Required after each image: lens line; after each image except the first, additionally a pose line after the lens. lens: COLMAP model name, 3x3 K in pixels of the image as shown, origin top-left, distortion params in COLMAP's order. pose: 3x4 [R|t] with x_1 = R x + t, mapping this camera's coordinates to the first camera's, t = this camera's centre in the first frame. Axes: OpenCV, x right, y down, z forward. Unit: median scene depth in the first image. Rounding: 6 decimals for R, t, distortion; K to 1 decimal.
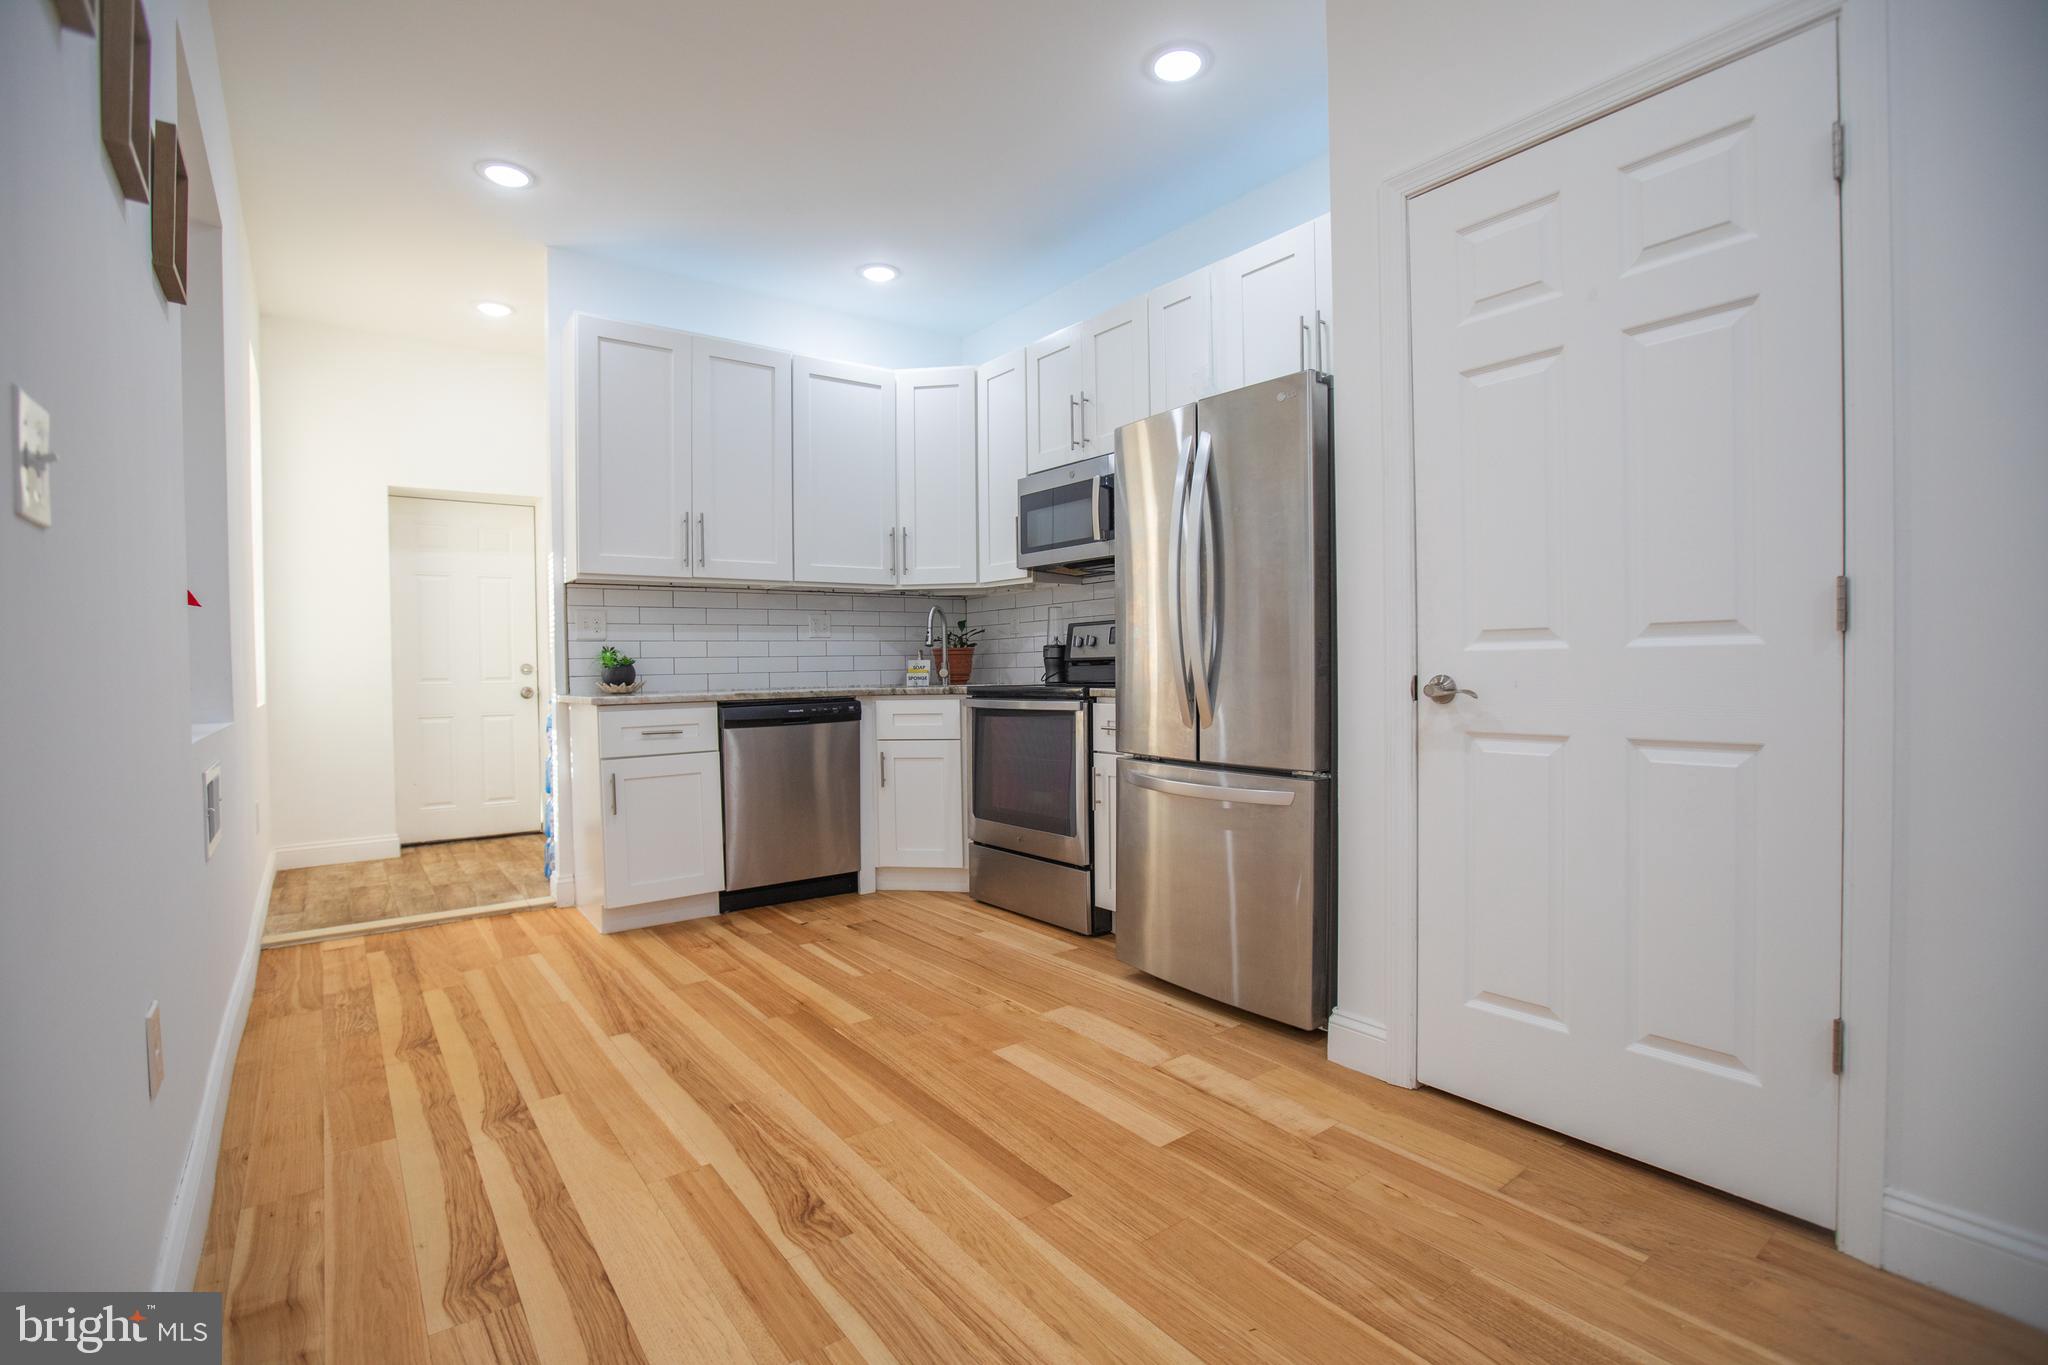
lens RADIAL K [[942.2, 0, 1025.5], [0, 942.2, 673.6], [0, 0, 1]] dist [-0.015929, 0.000666]
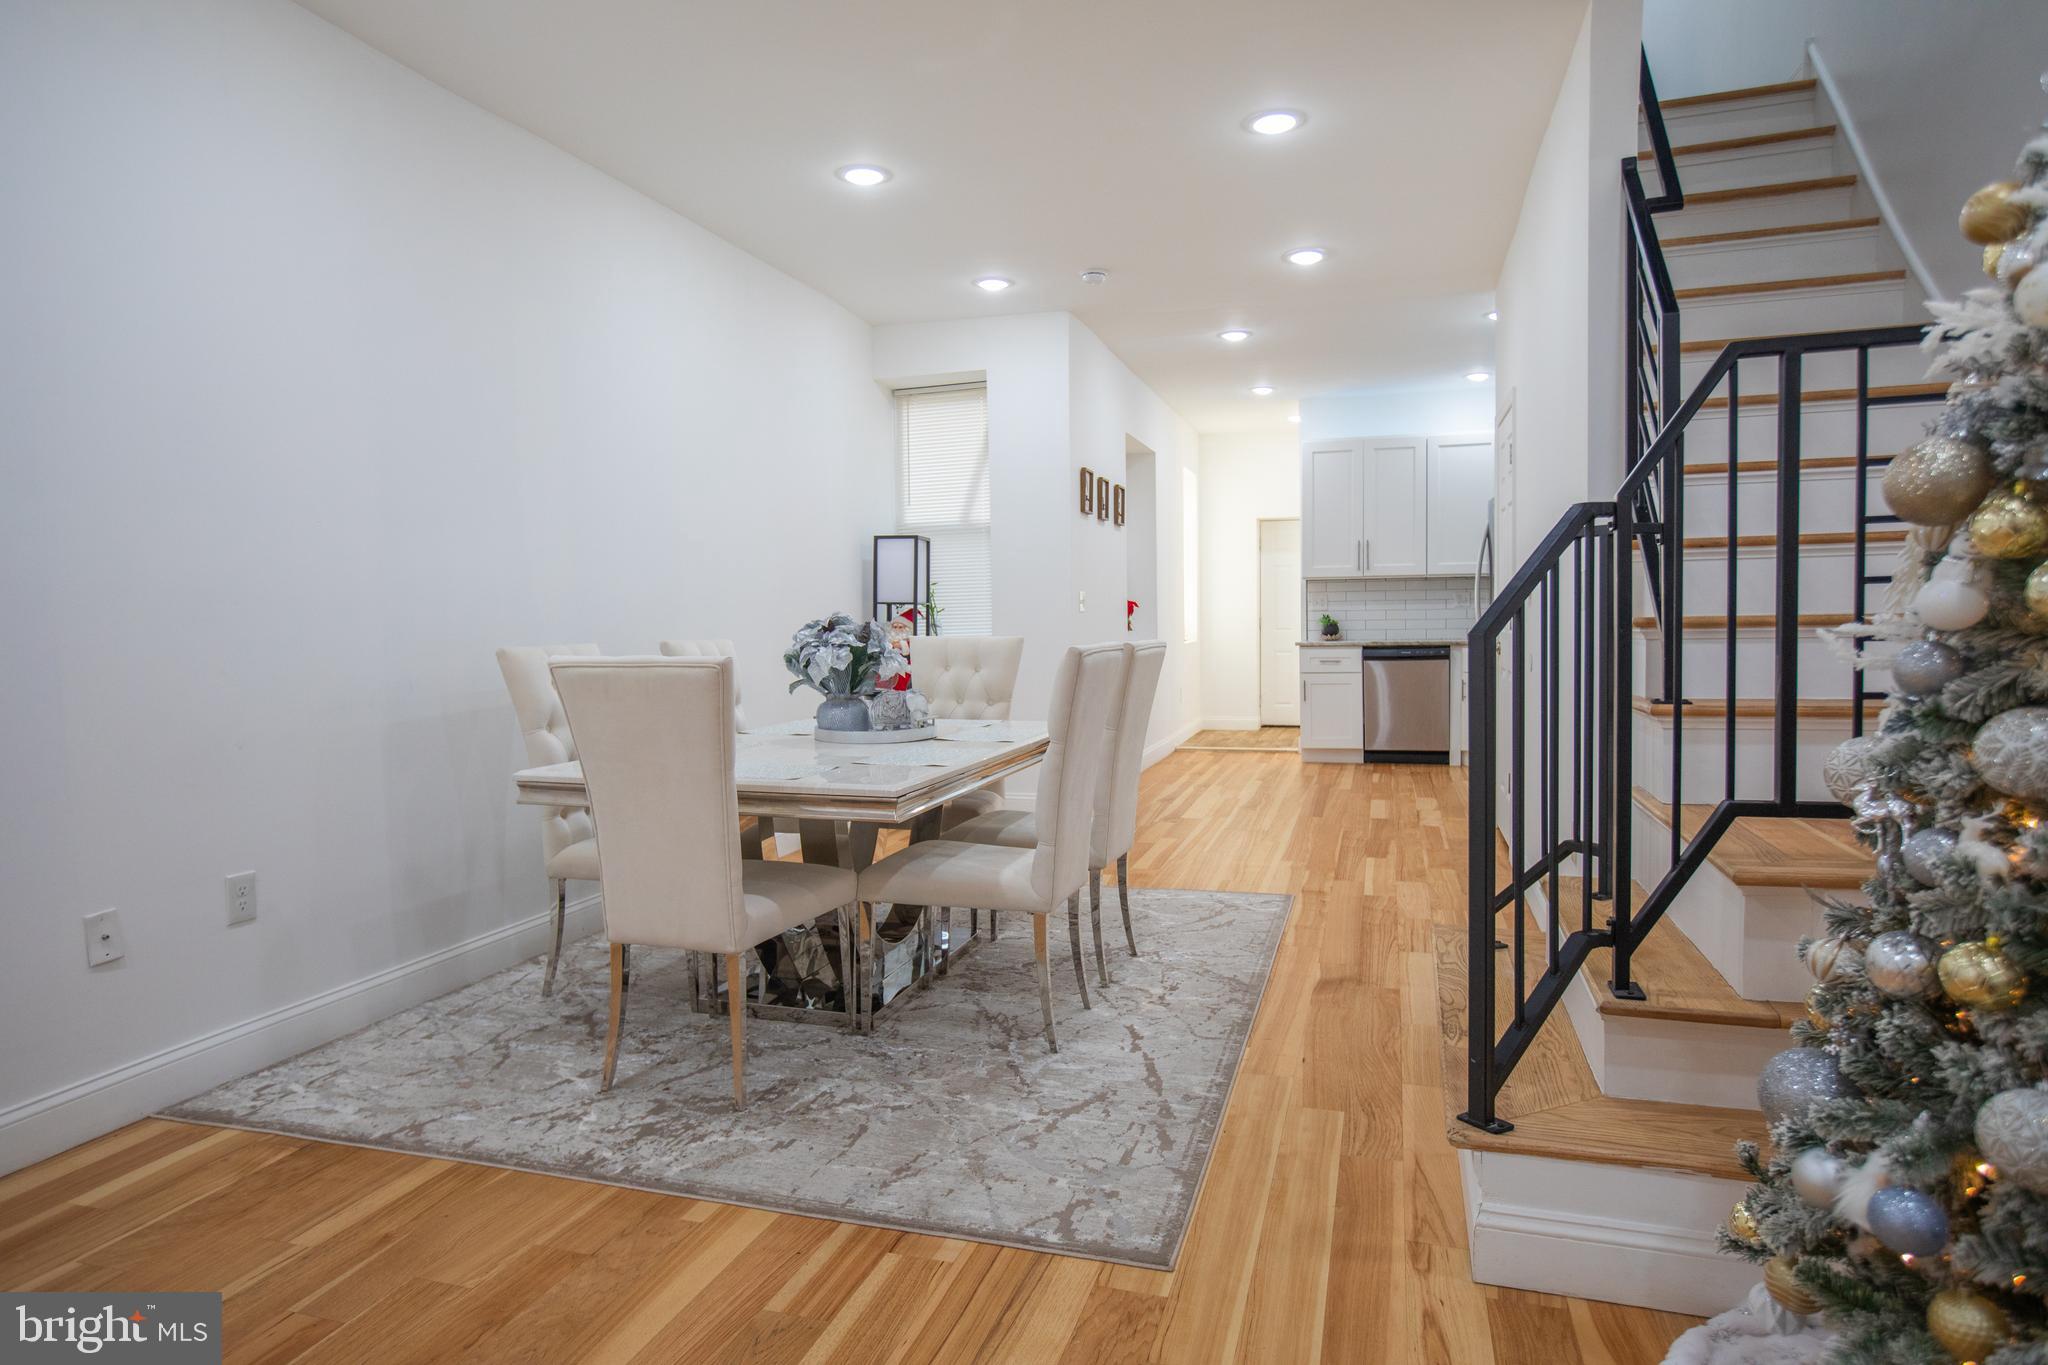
lens RADIAL K [[1200.3, 0, 1022.9], [0, 1200.3, 682.6], [0, 0, 1]] dist [0.000263, -0.000167]
pose [[0.577410, 0.052917, -0.814737, 1.137385], [-0.002308, 0.997999, 0.063183, -0.042872], [0.816451, -0.034602, 0.576377, -0.847930]]
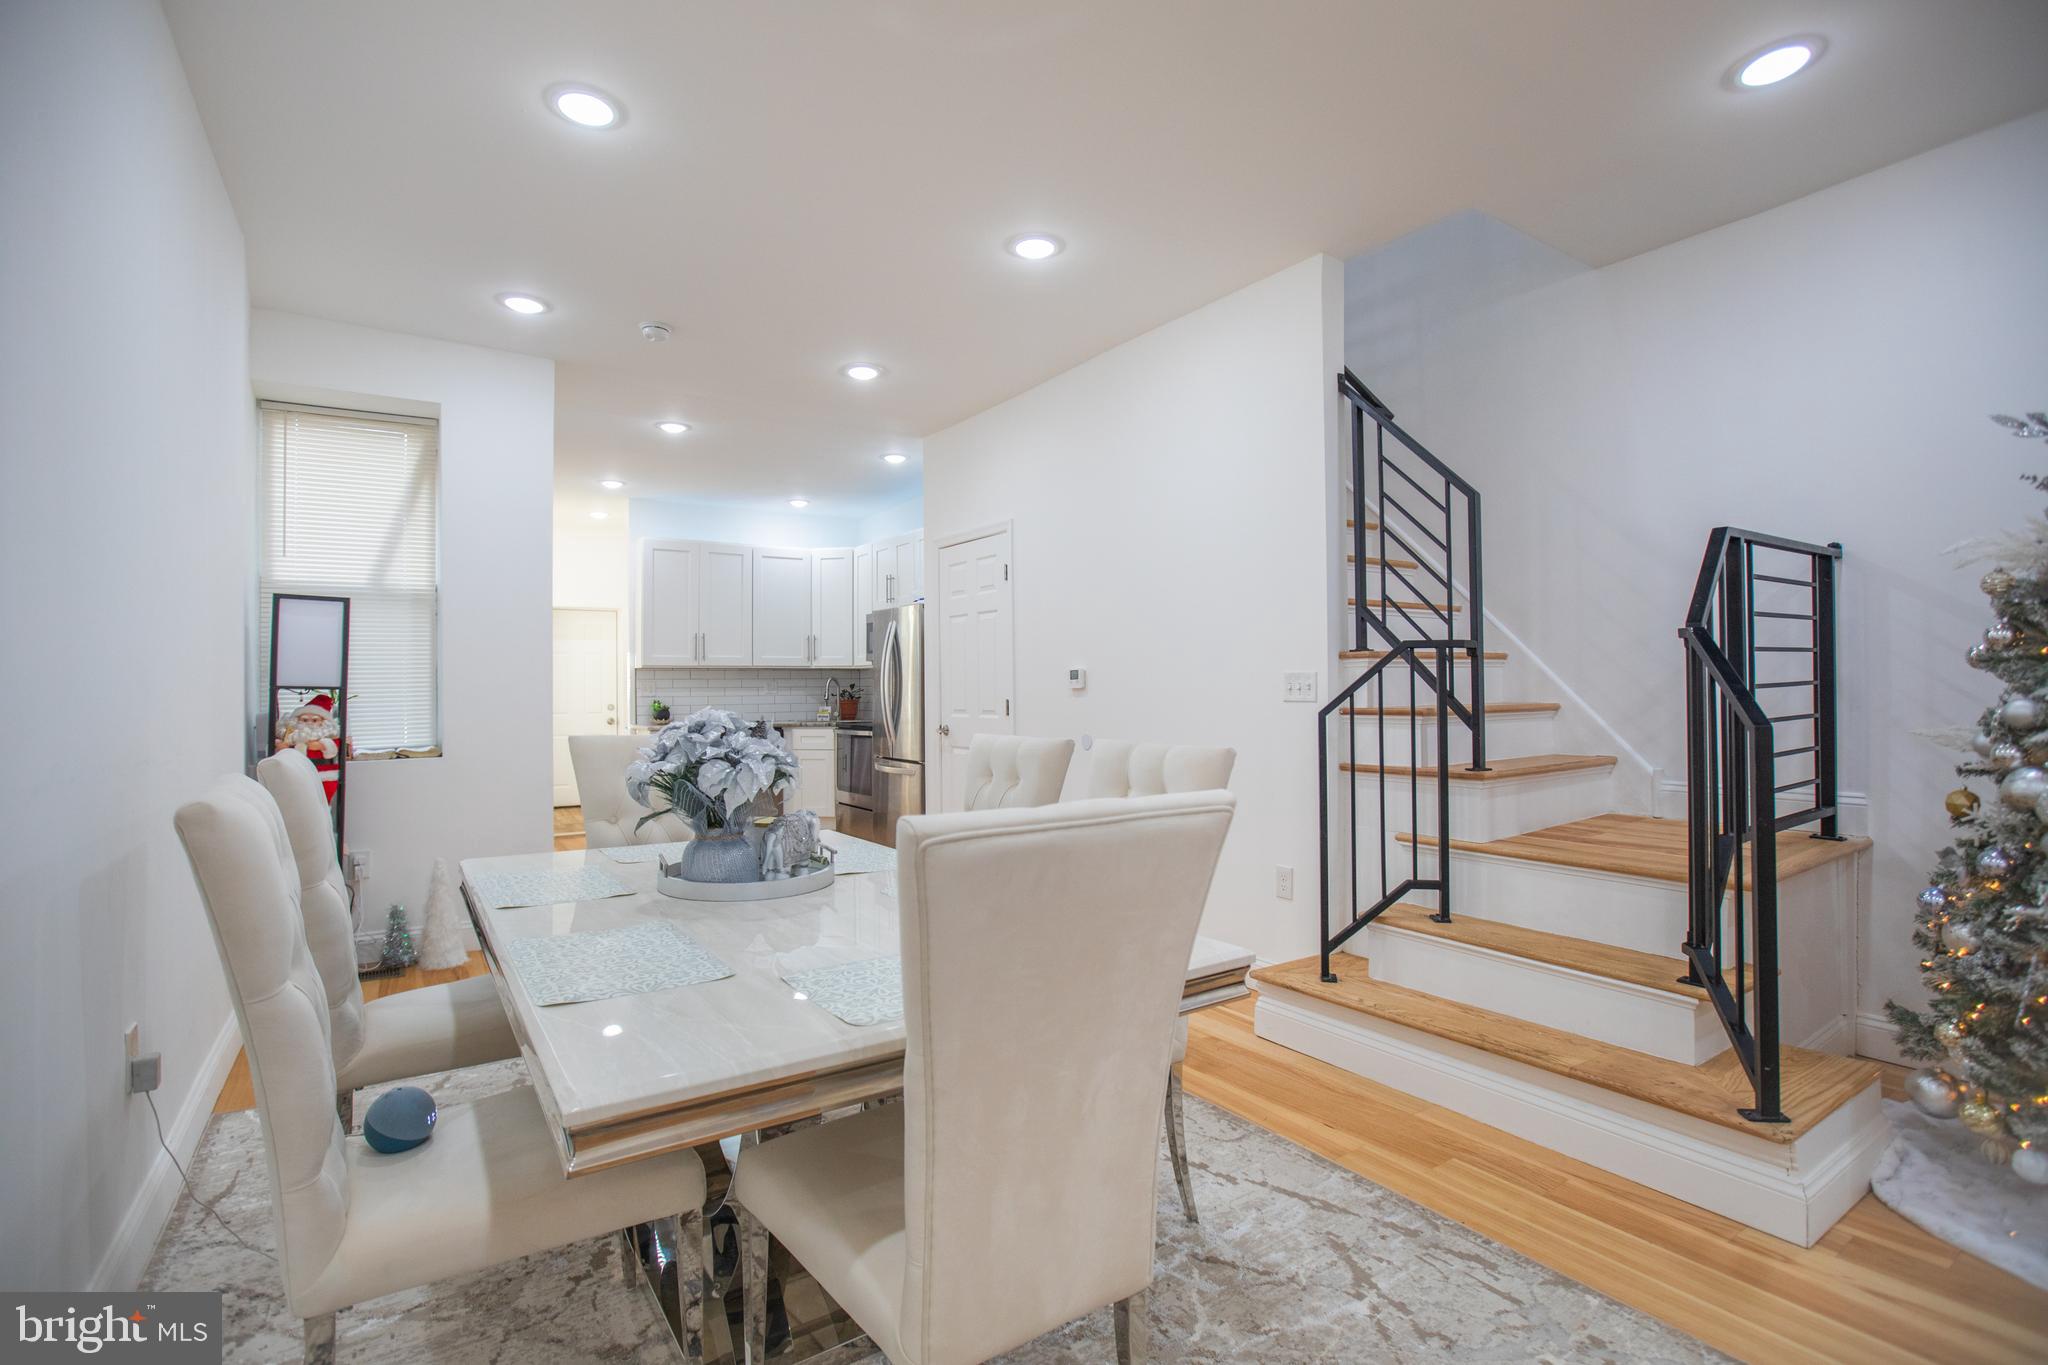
lens RADIAL K [[942.2, 0, 1025.3], [0, 942.2, 678.0], [0, 0, 1]] dist [-0.015929, 0.000666]
pose [[0.998547, 0.006938, -0.053434, 0.431735], [-0.007904, 0.999809, -0.017873, -0.046505], [0.053300, 0.018270, 0.998411, -0.924641]]
